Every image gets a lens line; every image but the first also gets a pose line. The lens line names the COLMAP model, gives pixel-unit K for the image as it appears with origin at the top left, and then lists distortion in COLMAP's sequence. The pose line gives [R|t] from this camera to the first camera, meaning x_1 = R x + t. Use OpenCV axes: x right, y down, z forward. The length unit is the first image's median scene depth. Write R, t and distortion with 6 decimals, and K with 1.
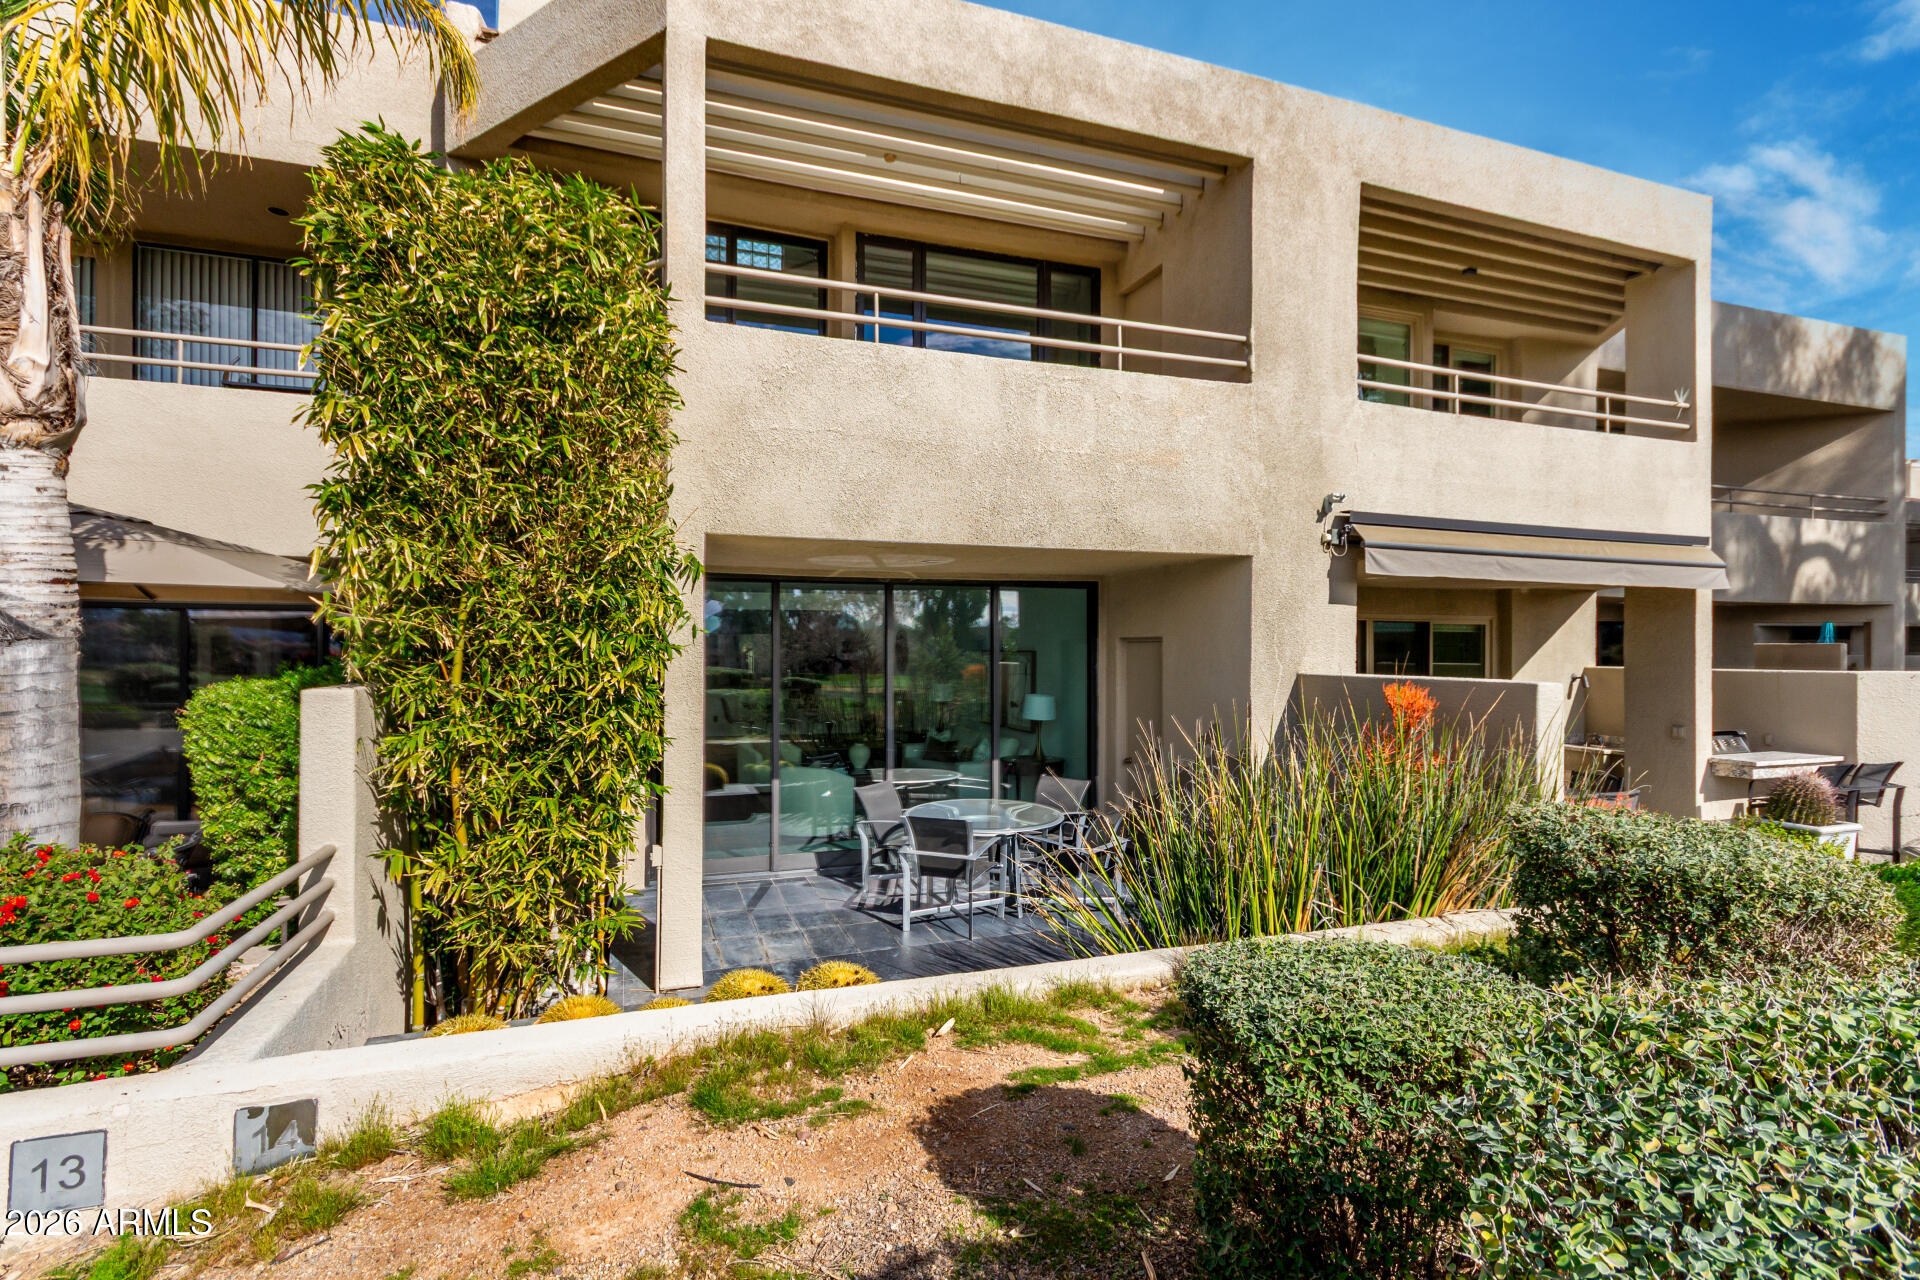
lens RADIAL K [[869.1, 0, 956.1], [0, 869.1, 647.1], [0, 0, 1]] dist [-0.002966, 0.001162]
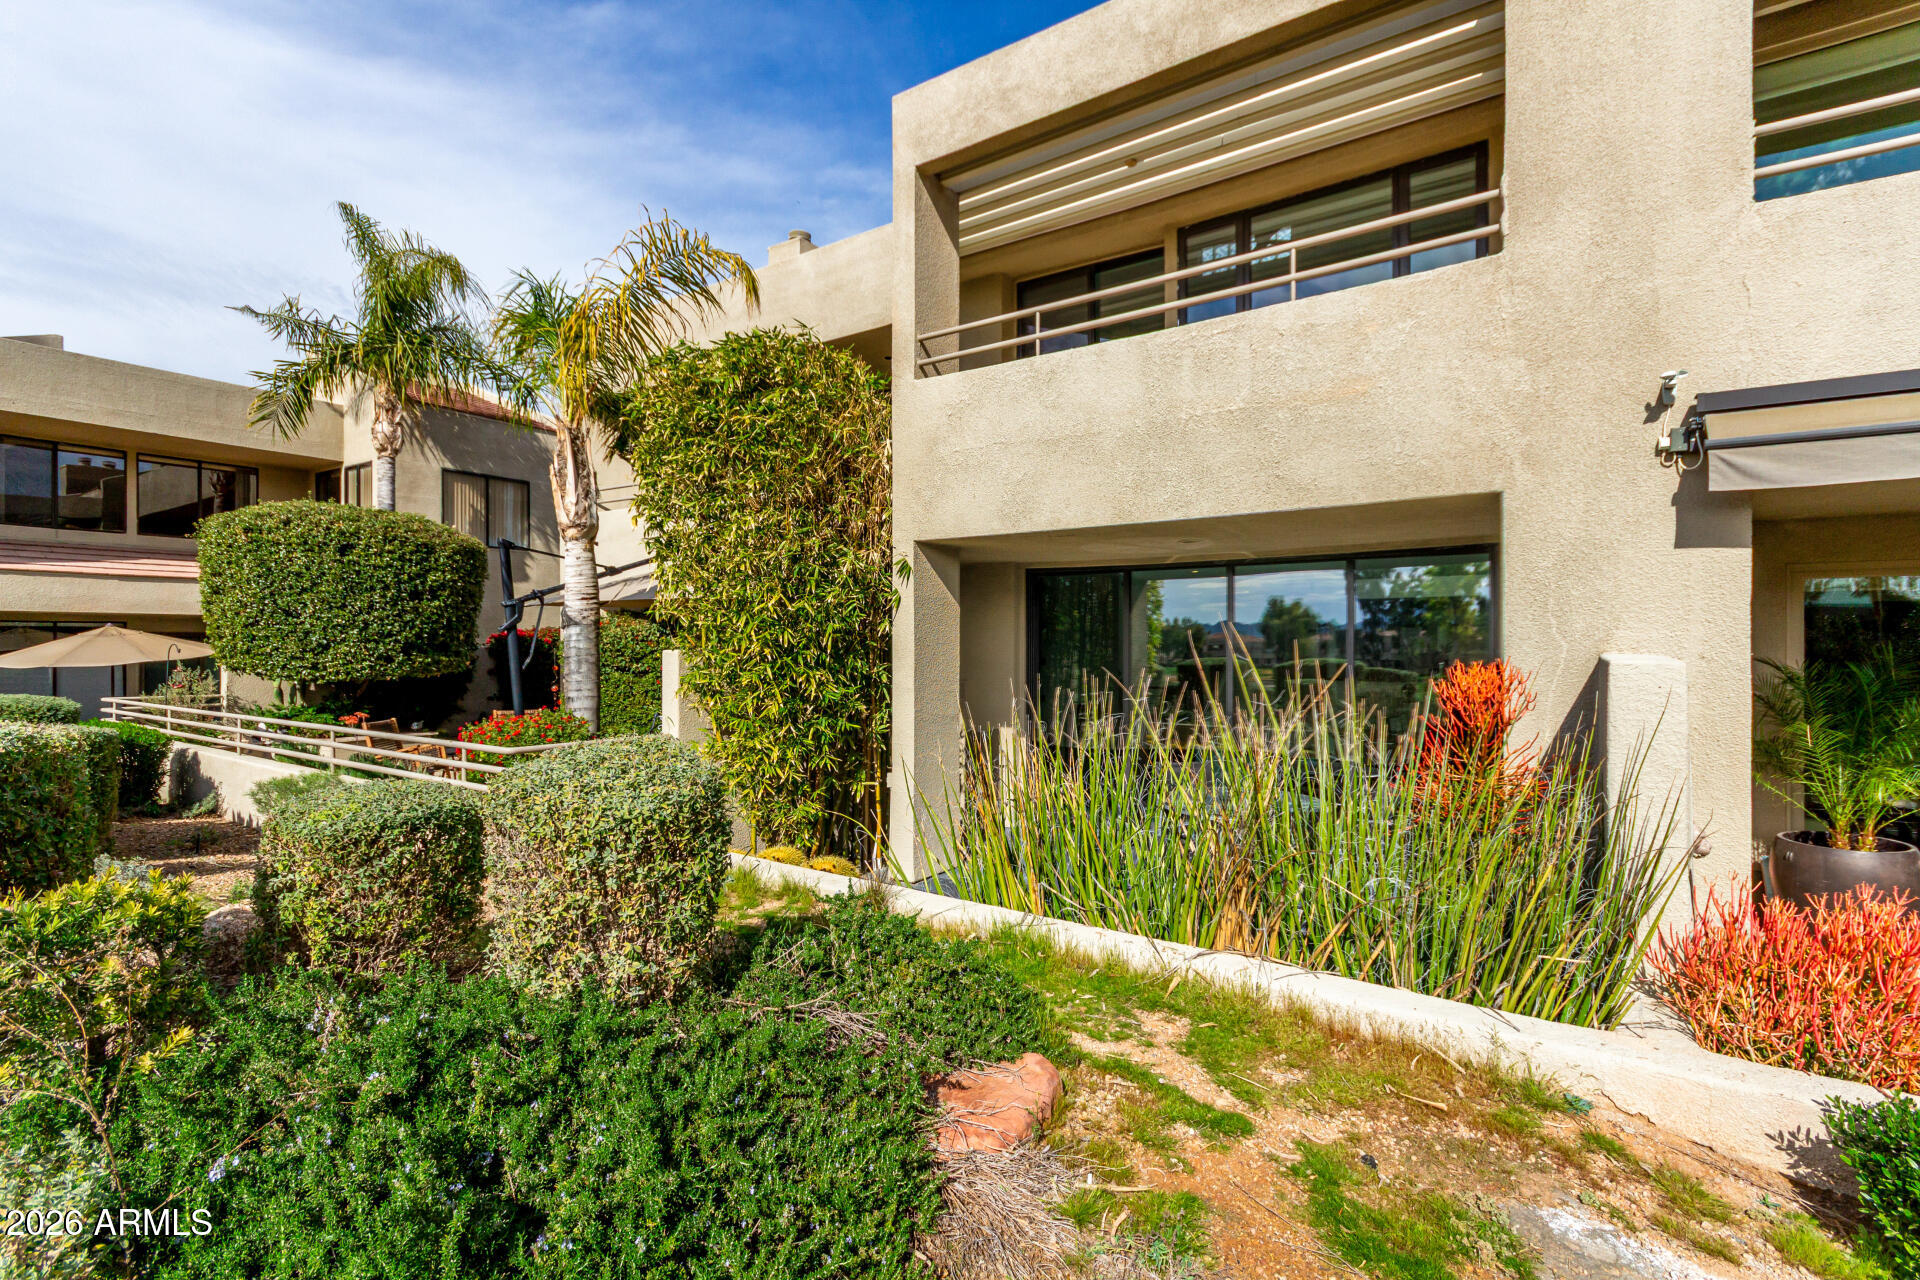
lens RADIAL K [[869.1, 0, 952.2], [0, 869.1, 639.0], [0, 0, 1]] dist [-0.002966, 0.001162]
pose [[0.592201, -0.000885, -0.805790, 0.696755], [0.007650, 0.999961, 0.004524, 0.012331], [0.805754, -0.008844, 0.592184, 0.216079]]
